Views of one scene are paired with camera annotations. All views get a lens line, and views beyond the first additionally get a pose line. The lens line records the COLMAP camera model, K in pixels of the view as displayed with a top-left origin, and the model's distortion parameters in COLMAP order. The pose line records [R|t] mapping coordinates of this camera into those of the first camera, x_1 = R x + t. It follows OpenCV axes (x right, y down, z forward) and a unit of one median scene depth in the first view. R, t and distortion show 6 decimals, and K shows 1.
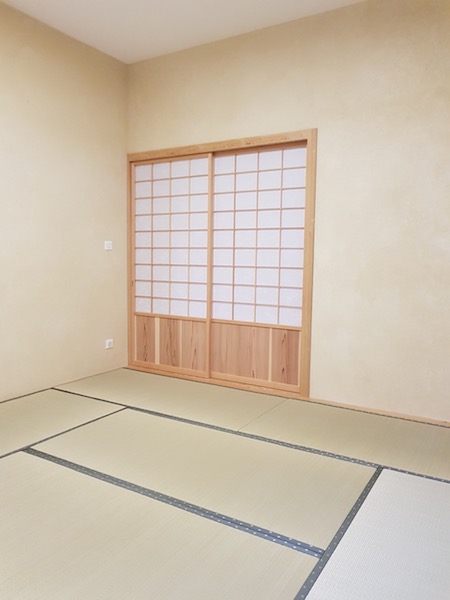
lens RADIAL K [[476.3, 0, 227.2], [0, 476.3, 299.7], [0, 0, 1]] dist [-0.004518, -0.012918]
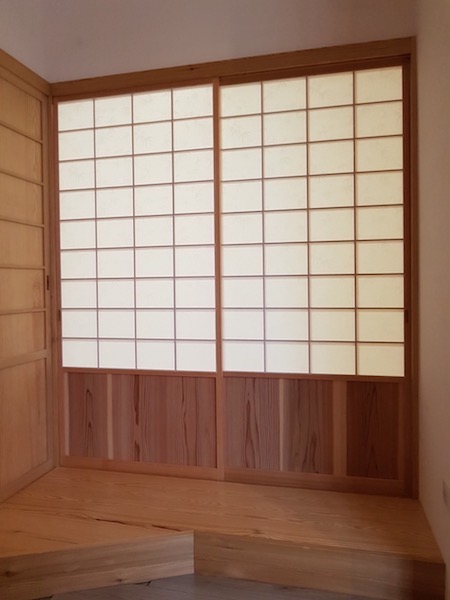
lens RADIAL K [[476.3, 0, 221.0], [0, 476.3, 299.9], [0, 0, 1]] dist [-0.004518, -0.012918]
pose [[0.951656, -0.025547, 0.306103, -0.201704], [0.049900, 0.996156, -0.071999, -0.003262], [-0.303087, 0.083793, 0.949272, 0.469025]]
